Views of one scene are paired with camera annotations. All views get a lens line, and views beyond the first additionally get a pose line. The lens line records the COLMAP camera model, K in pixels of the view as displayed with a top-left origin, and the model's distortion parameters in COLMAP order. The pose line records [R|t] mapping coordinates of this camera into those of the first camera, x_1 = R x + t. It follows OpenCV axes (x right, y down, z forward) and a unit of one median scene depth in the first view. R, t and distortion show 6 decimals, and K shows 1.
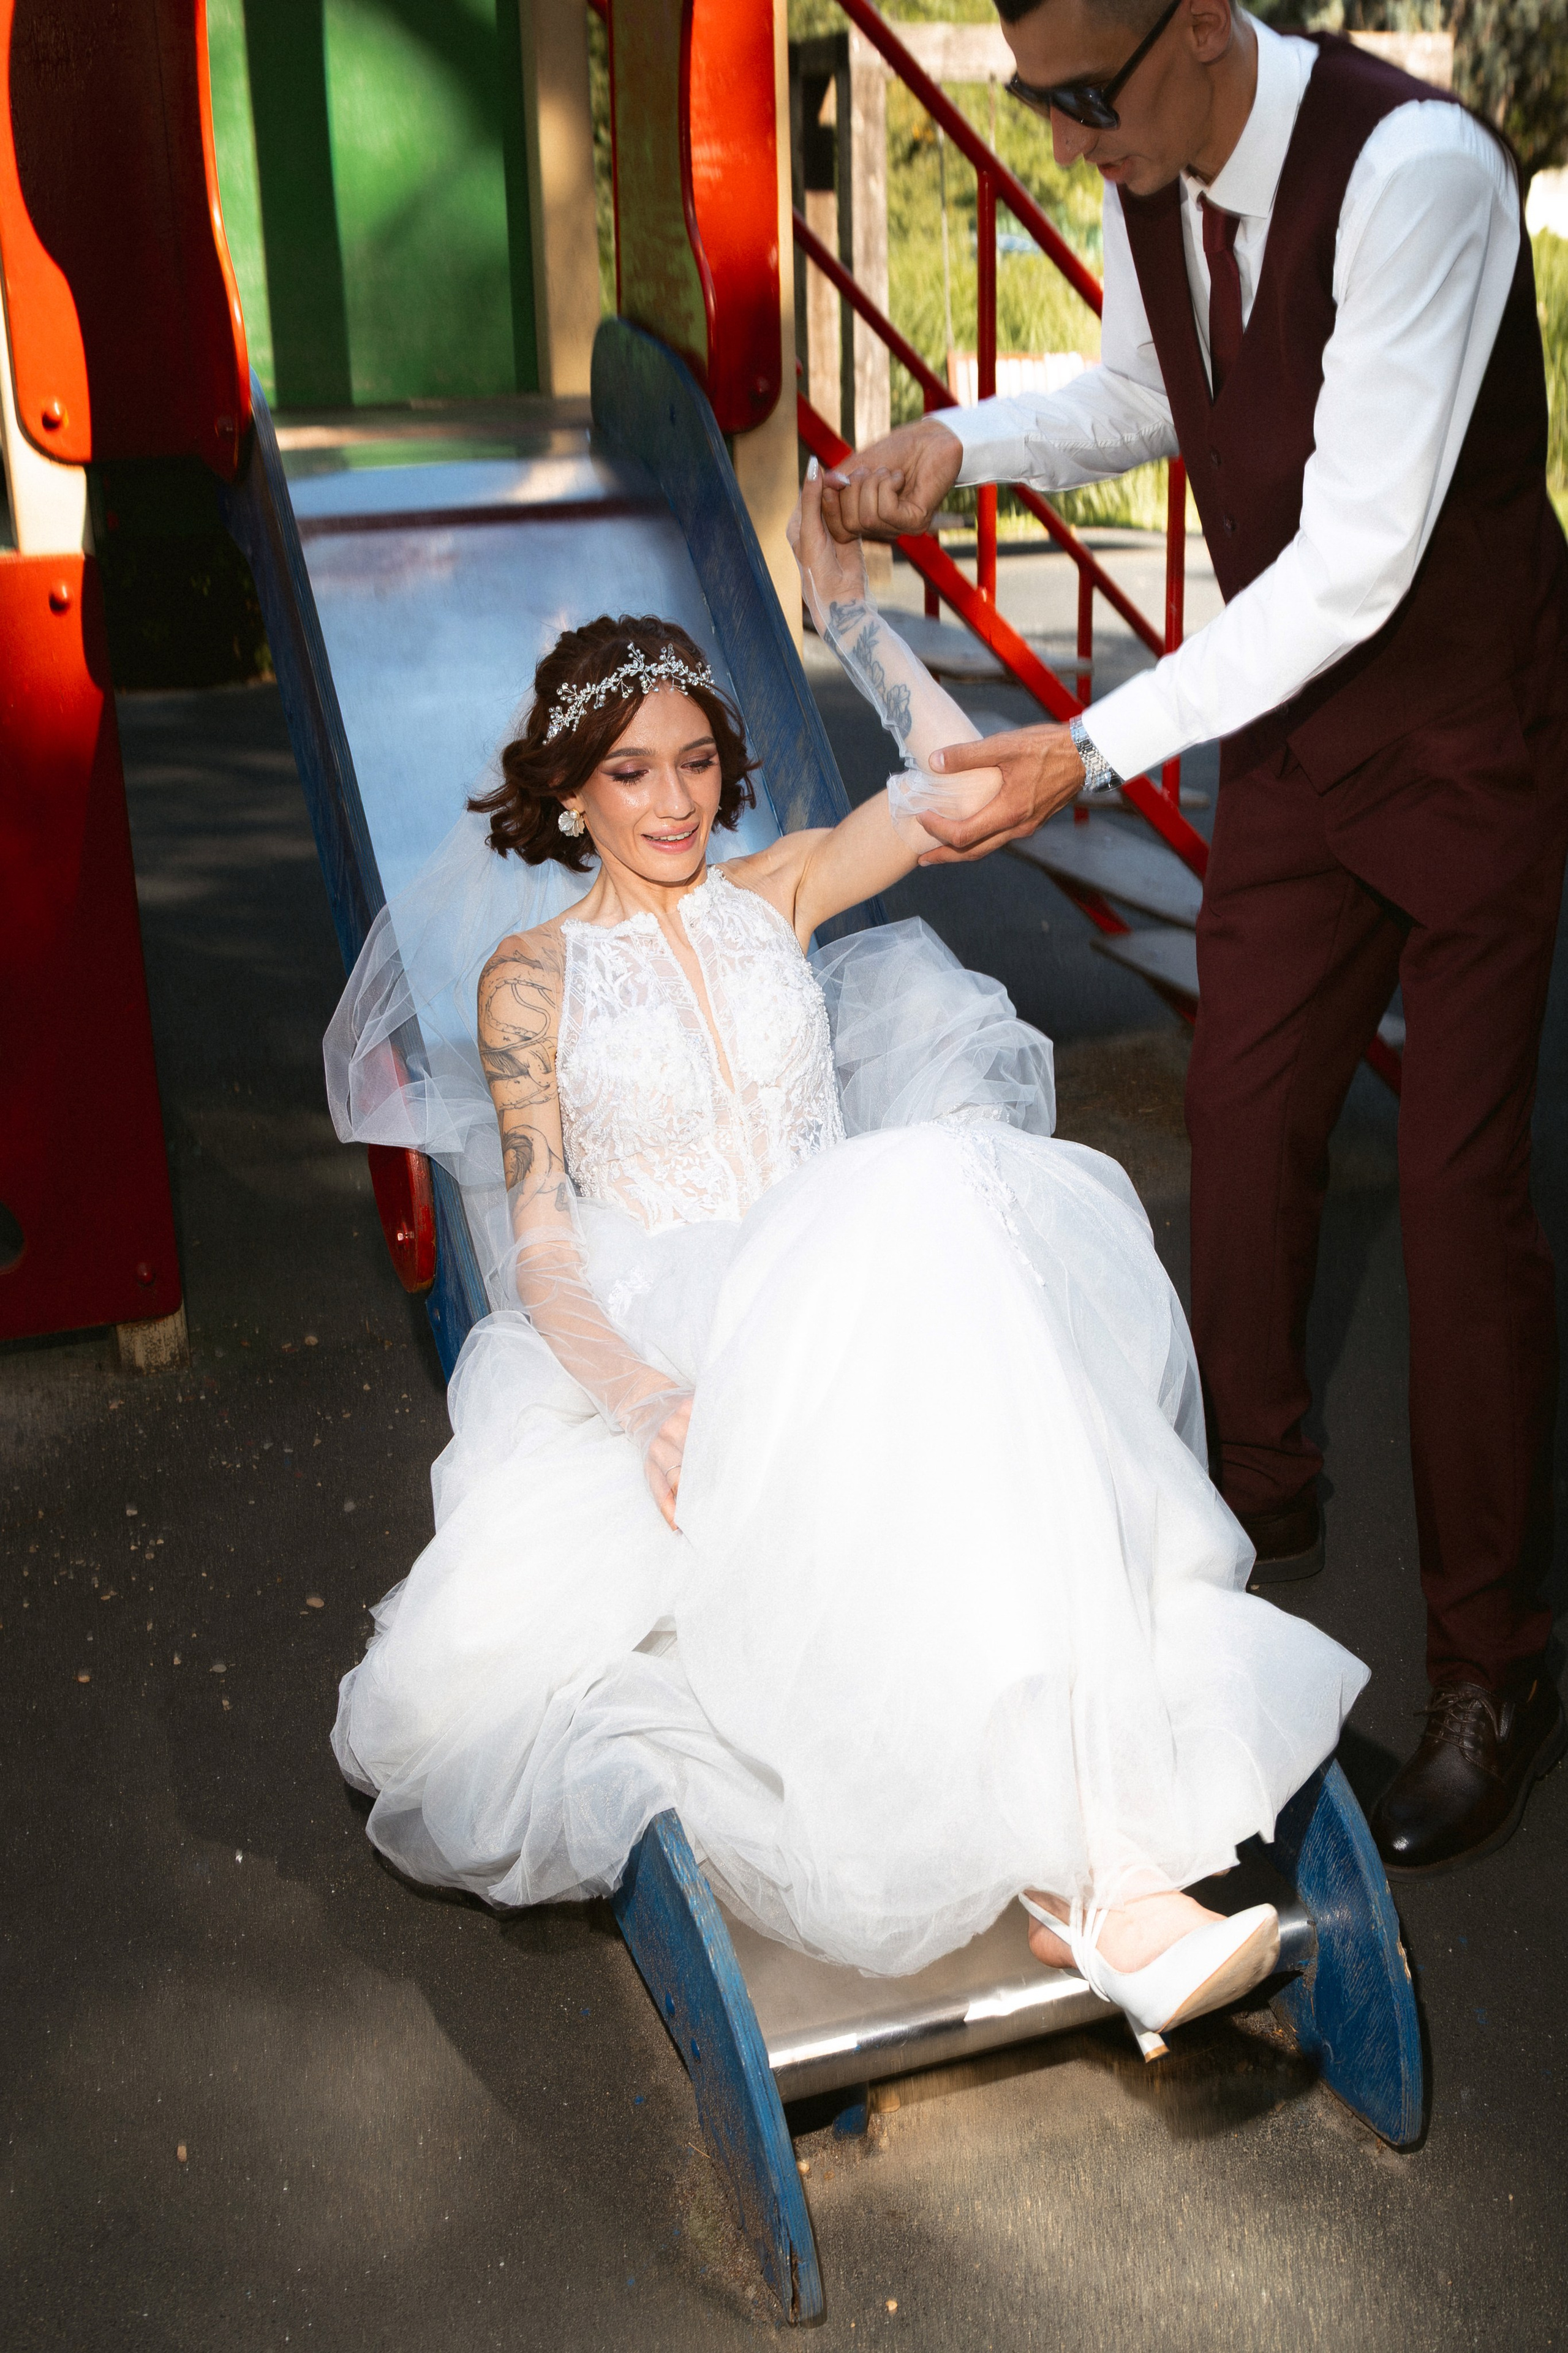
lens RADIAL K [[2440.7, 0, 731.5], [0, 2440.7, 1127.2], [0, 0, 1]] dist [-0.097242, 0.504034]
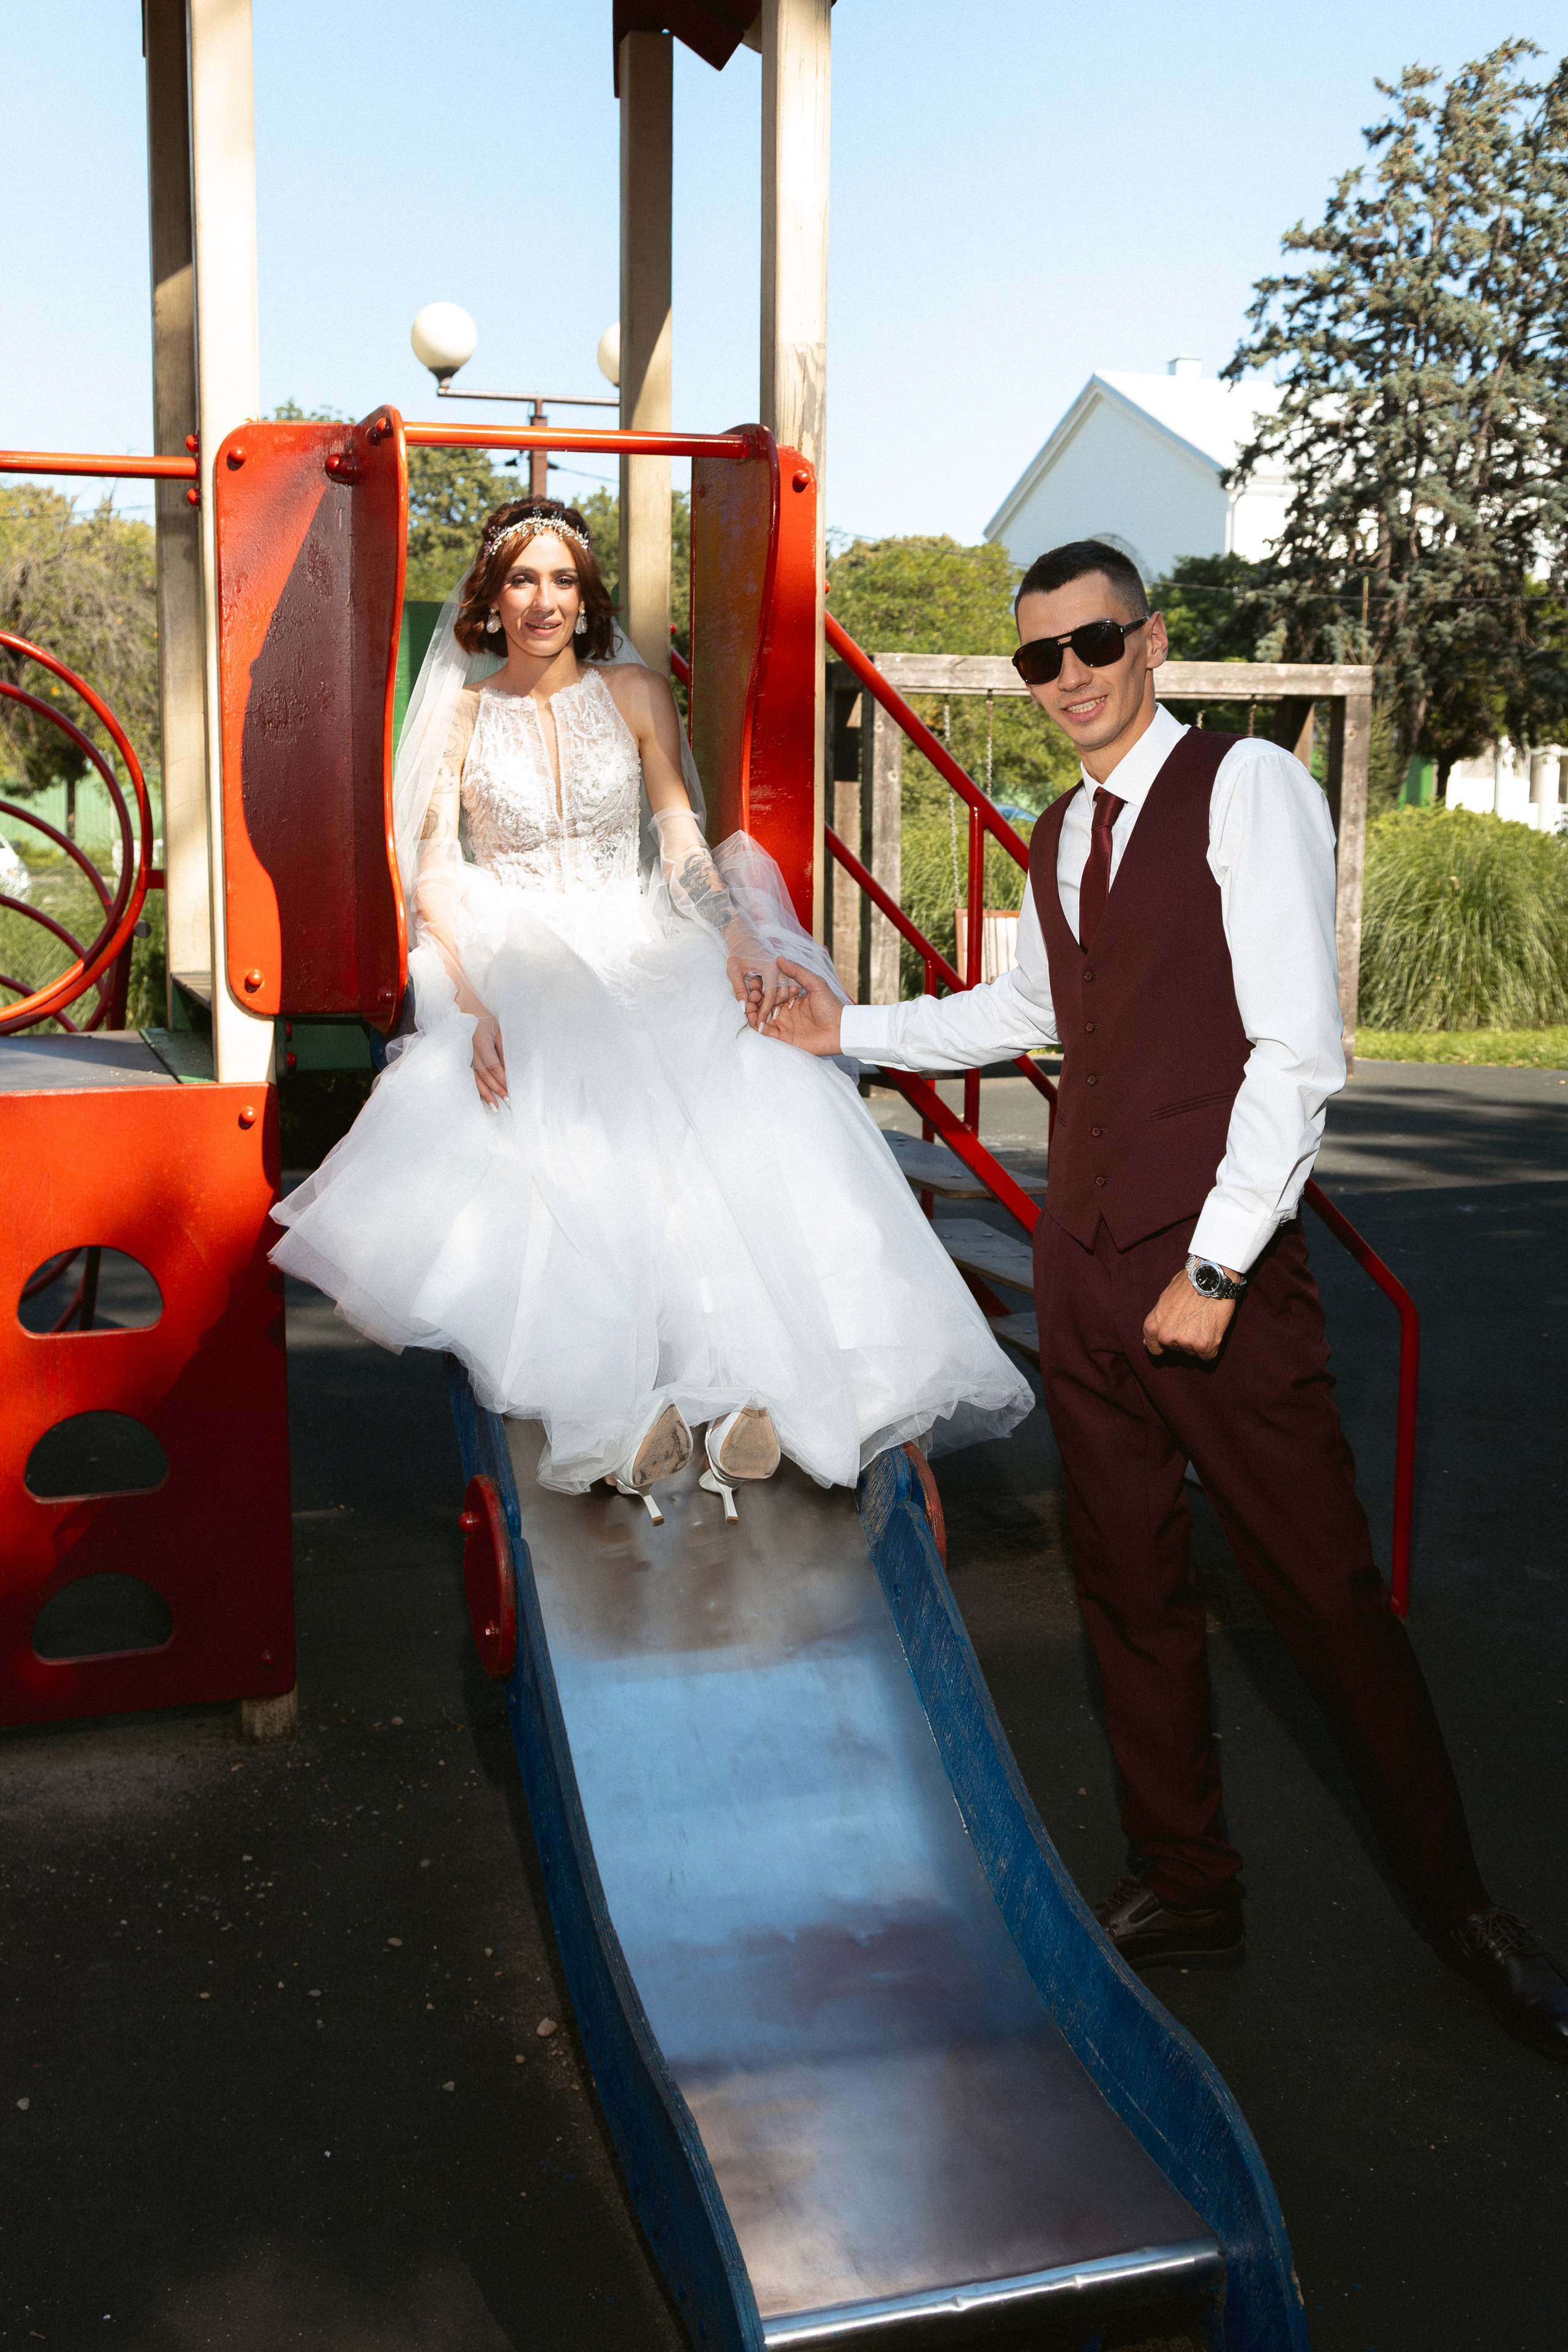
lens RADIAL K [[2439.9, 0, 731.5], [0, 2439.9, 1126.7], [0, 0, 1]] dist [-0.097242, 0.504034]
pose [[0.999363, 0.035237, -0.005619, -0.011748], [-0.035674, 0.983420, -0.177798, 0.006459], [-0.000739, 0.177885, 0.984051, -0.243823]]
